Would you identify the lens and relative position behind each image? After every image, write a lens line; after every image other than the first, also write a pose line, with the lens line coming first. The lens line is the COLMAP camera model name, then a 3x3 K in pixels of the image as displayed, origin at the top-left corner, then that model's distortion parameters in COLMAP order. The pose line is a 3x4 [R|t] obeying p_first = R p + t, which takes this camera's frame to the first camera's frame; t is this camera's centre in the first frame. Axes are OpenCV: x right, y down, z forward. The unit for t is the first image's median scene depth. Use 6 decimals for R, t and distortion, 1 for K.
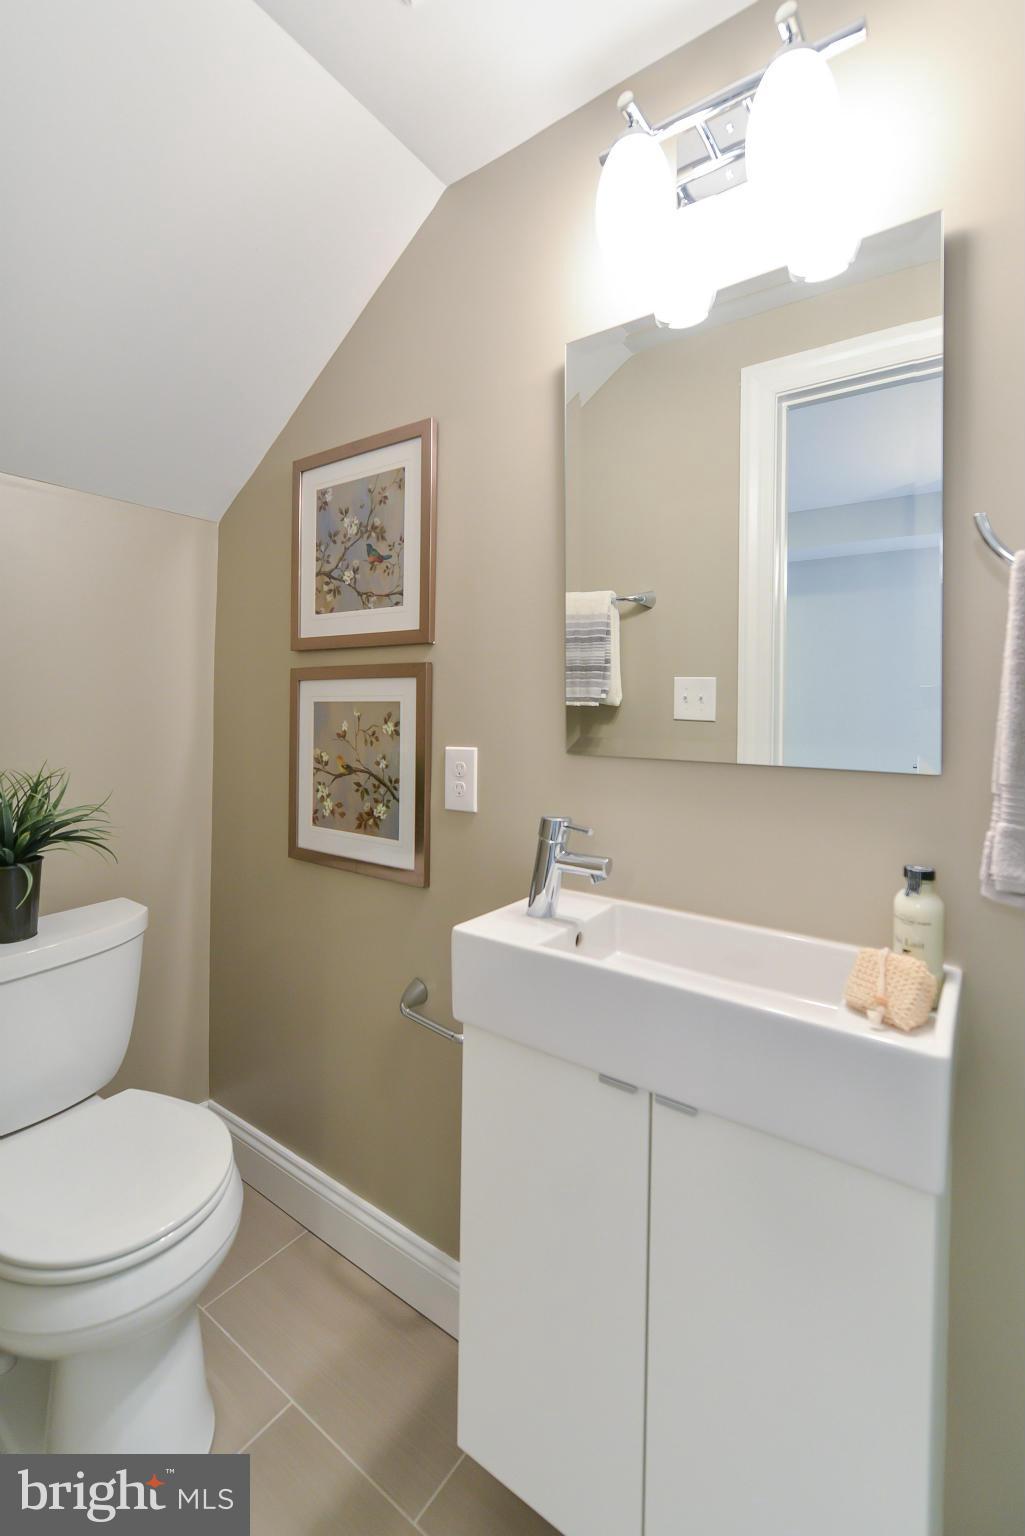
lens RADIAL K [[649.0, 0, 514.5], [0, 649.0, 707.5], [0, 0, 1]] dist [-0.001690, -0.000124]
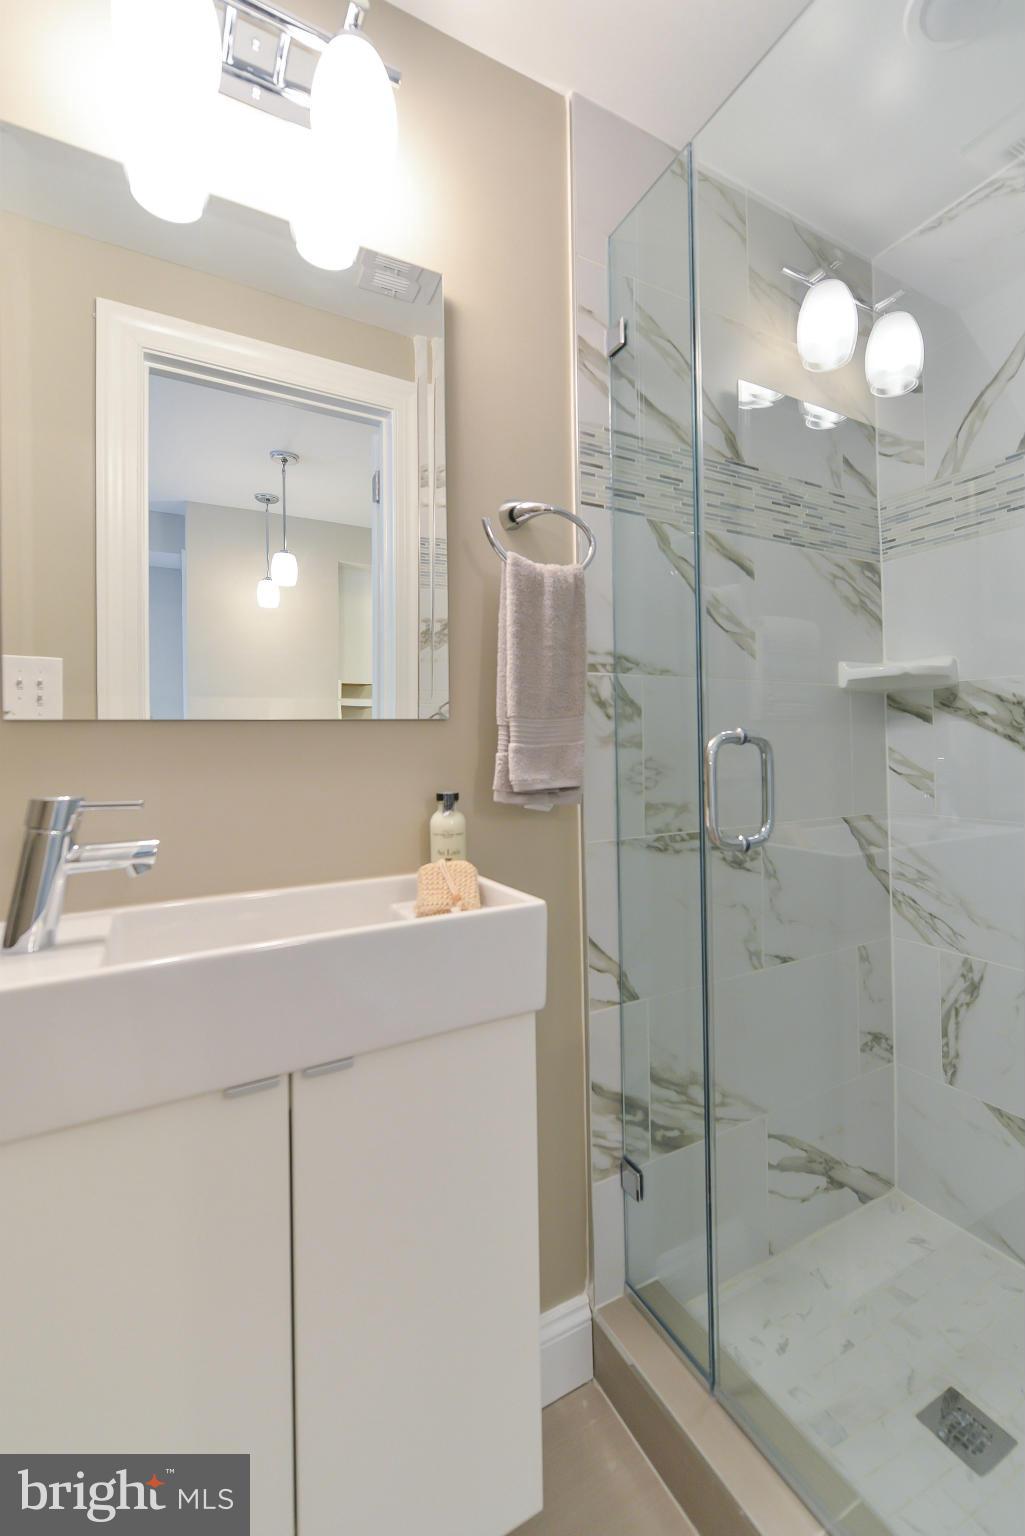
lens RADIAL K [[660.3, 0, 518.3], [0, 660.3, 734.8], [0, 0, 1]] dist [-0.003974, -0.000638]
pose [[0.431583, -0.002966, 0.902068, -0.451388], [0.013857, 0.999898, -0.003342, 0.144527], [-0.901967, 0.013943, 0.431580, 0.335498]]
